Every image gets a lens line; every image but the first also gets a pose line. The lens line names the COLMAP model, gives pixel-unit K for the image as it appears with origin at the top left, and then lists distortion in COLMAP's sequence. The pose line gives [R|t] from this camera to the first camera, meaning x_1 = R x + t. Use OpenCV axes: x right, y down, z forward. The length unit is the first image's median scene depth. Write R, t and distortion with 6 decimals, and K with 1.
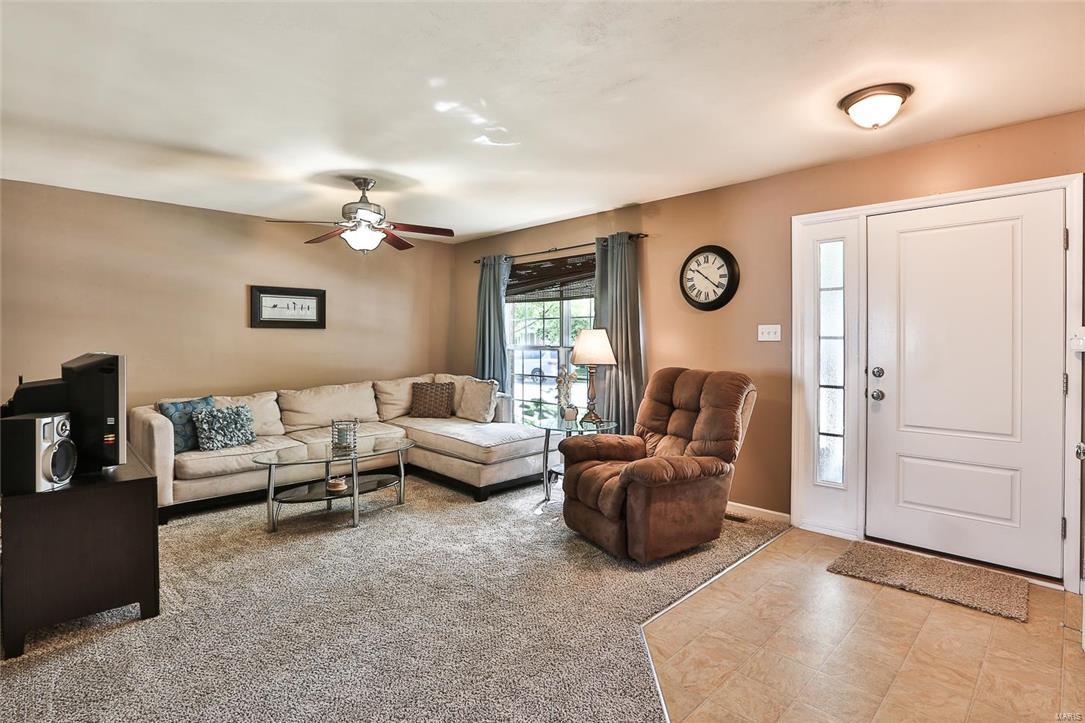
lens RADIAL K [[526.3, 0, 540.7], [0, 526.3, 343.2], [0, 0, 1]] dist [-0.018596, 0.000229]
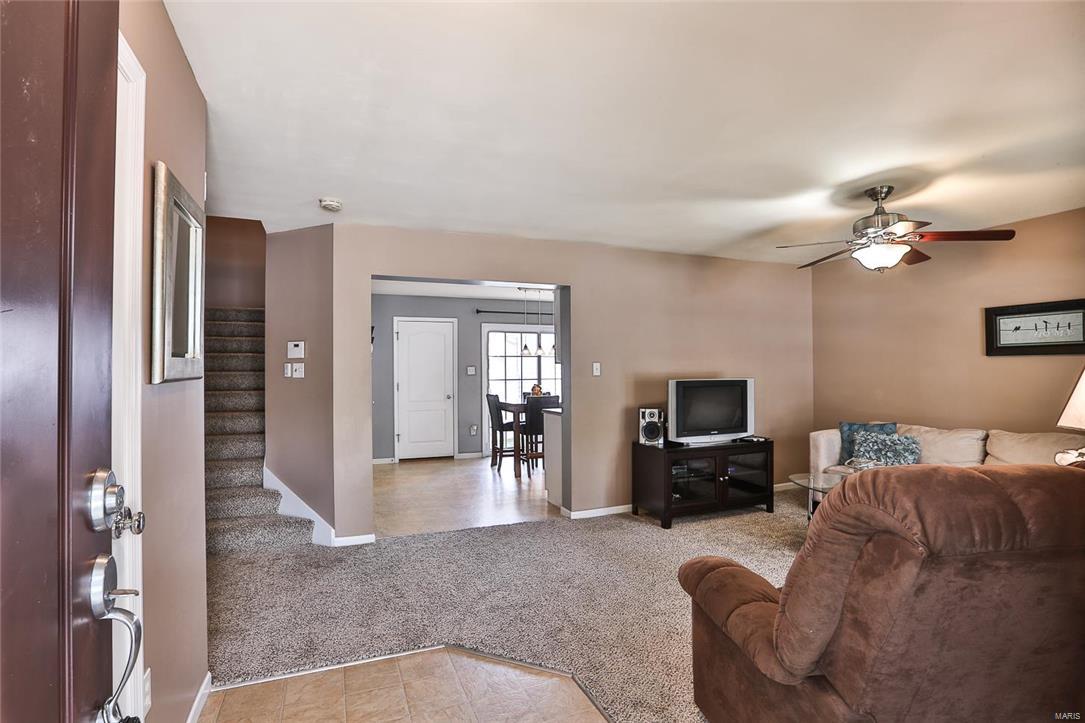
lens RADIAL K [[550.1, 0, 542.5], [0, 550.1, 361.5], [0, 0, 1]] dist [-0.030364, -0.000088]
pose [[-0.370903, -0.016649, -0.928522, 0.587912], [-0.000918, 0.999845, -0.017561, -0.003849], [0.928671, -0.005661, -0.370861, 0.667918]]
